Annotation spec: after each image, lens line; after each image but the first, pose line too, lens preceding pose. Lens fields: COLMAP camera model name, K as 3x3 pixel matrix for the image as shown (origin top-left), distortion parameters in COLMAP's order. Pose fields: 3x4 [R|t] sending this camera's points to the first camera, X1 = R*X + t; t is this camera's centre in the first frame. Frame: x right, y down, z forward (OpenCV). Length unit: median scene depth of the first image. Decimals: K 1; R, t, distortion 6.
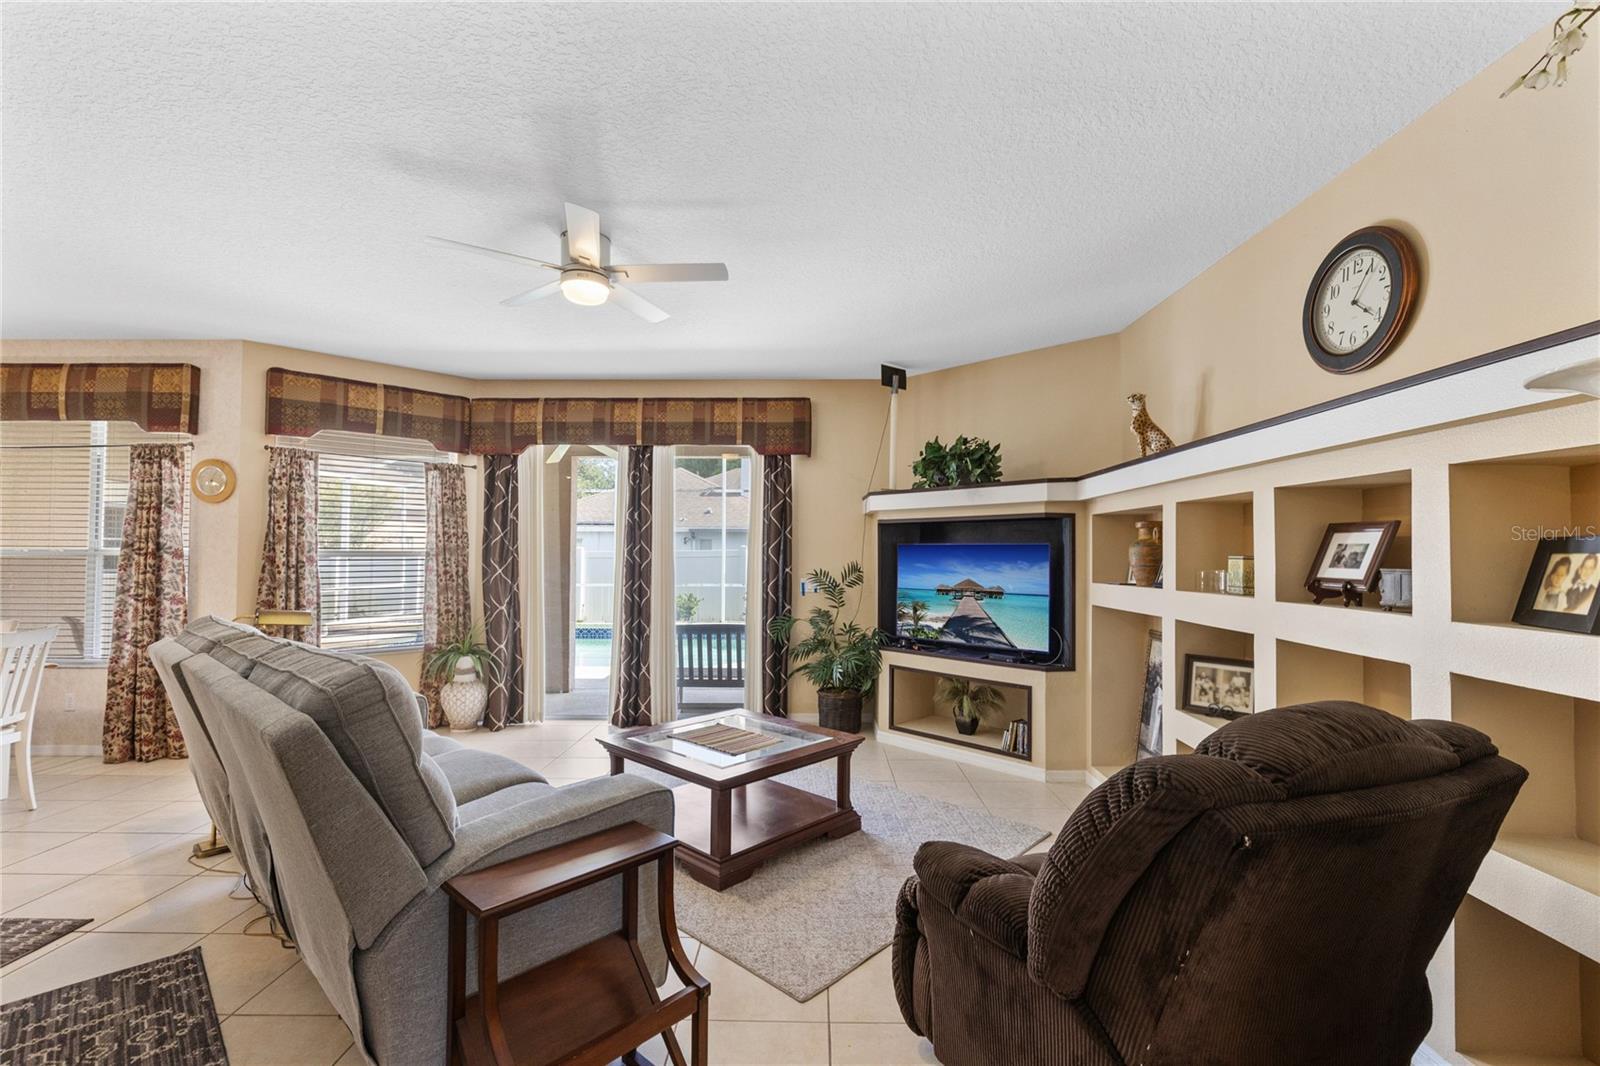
lens RADIAL K [[719.7, 0, 806.2], [0, 719.7, 533.3], [0, 0, 1]] dist [0.001839, 0.002016]
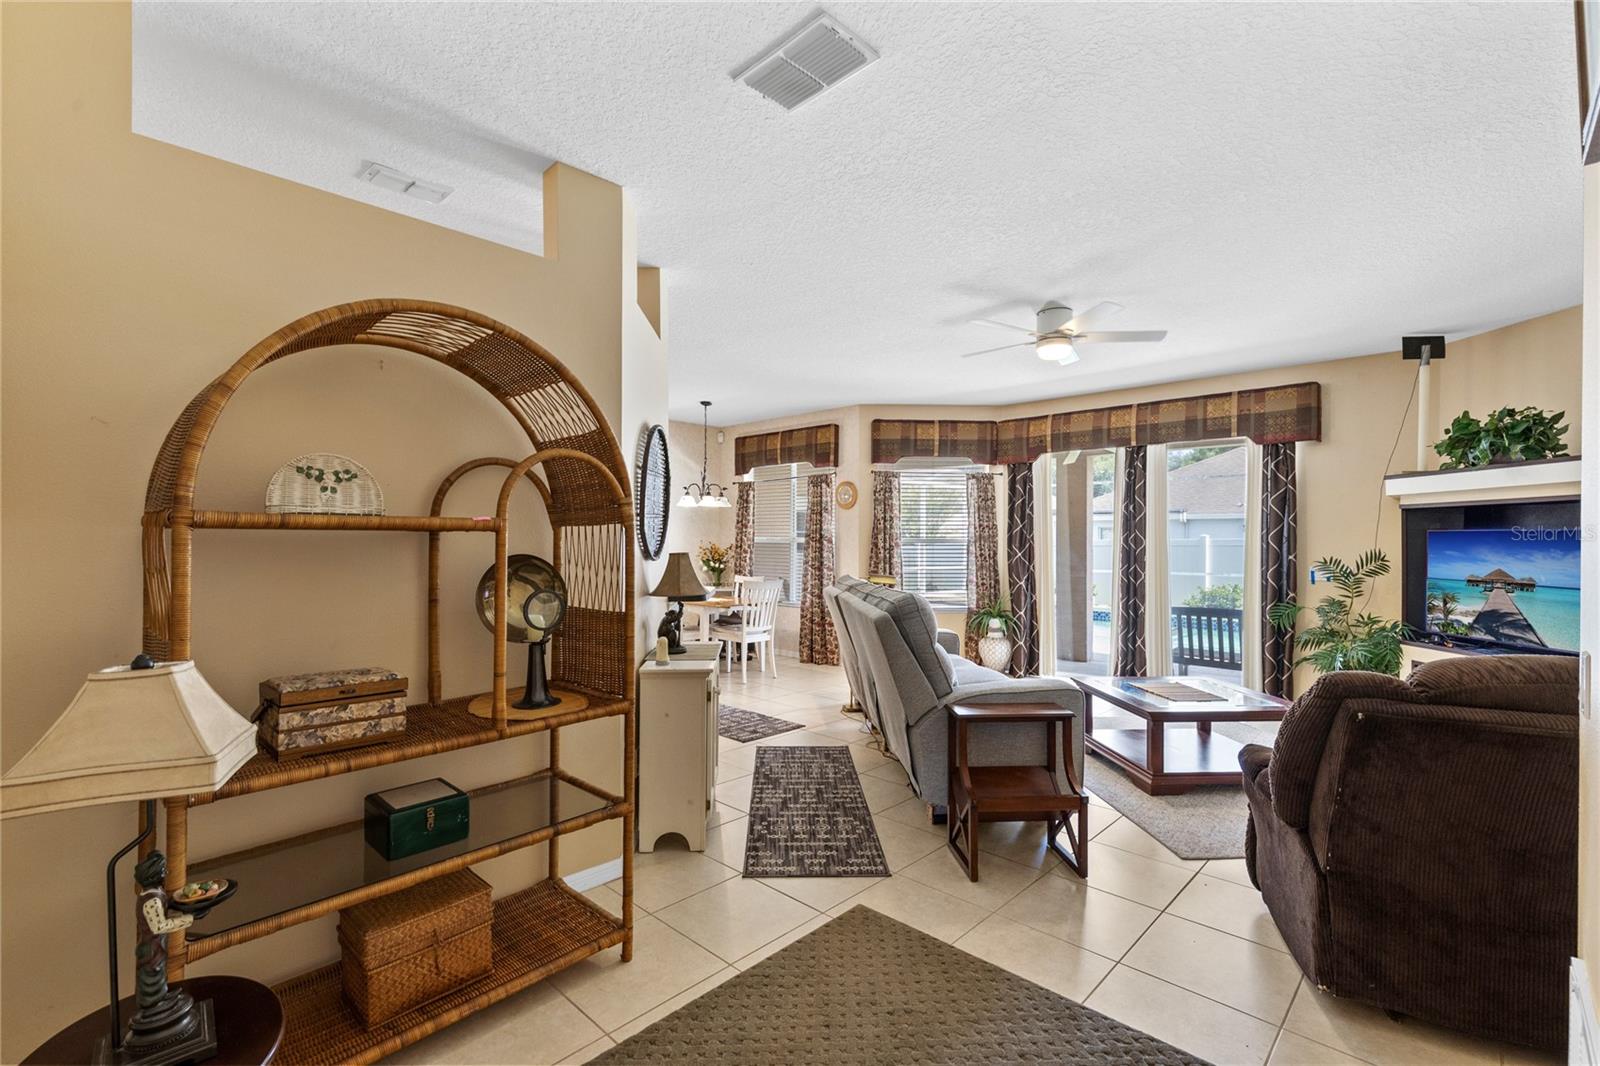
lens RADIAL K [[719.7, 0, 808.4], [0, 719.7, 541.7], [0, 0, 1]] dist [0.001839, 0.002016]
pose [[0.741582, 0.001094, -0.670861, 0.179150], [0.016804, 0.999655, 0.020205, -0.002966], [0.670652, -0.026257, 0.741307, -0.232508]]
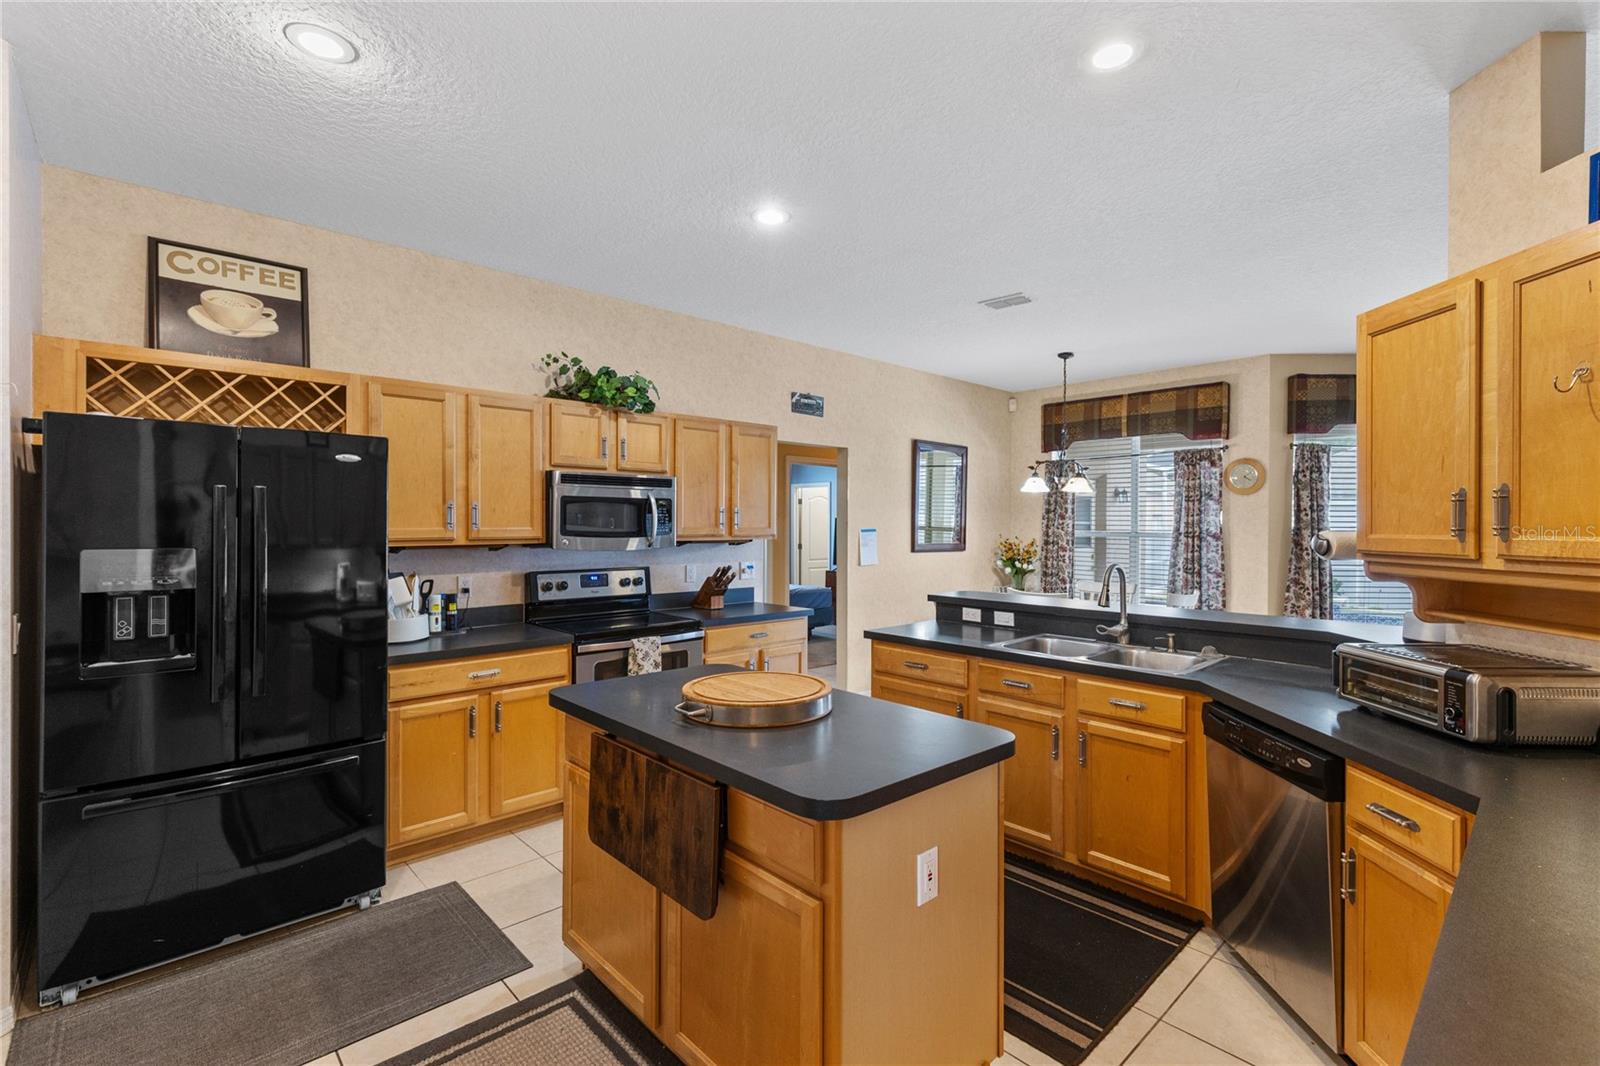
lens RADIAL K [[719.7, 0, 804.8], [0, 719.7, 527.8], [0, 0, 1]] dist [0.001839, 0.002016]
pose [[0.699890, 0.004221, -0.714238, -0.467040], [0.017321, 0.999588, 0.022880, -0.026799], [0.714041, -0.028384, 0.699528, -0.353661]]
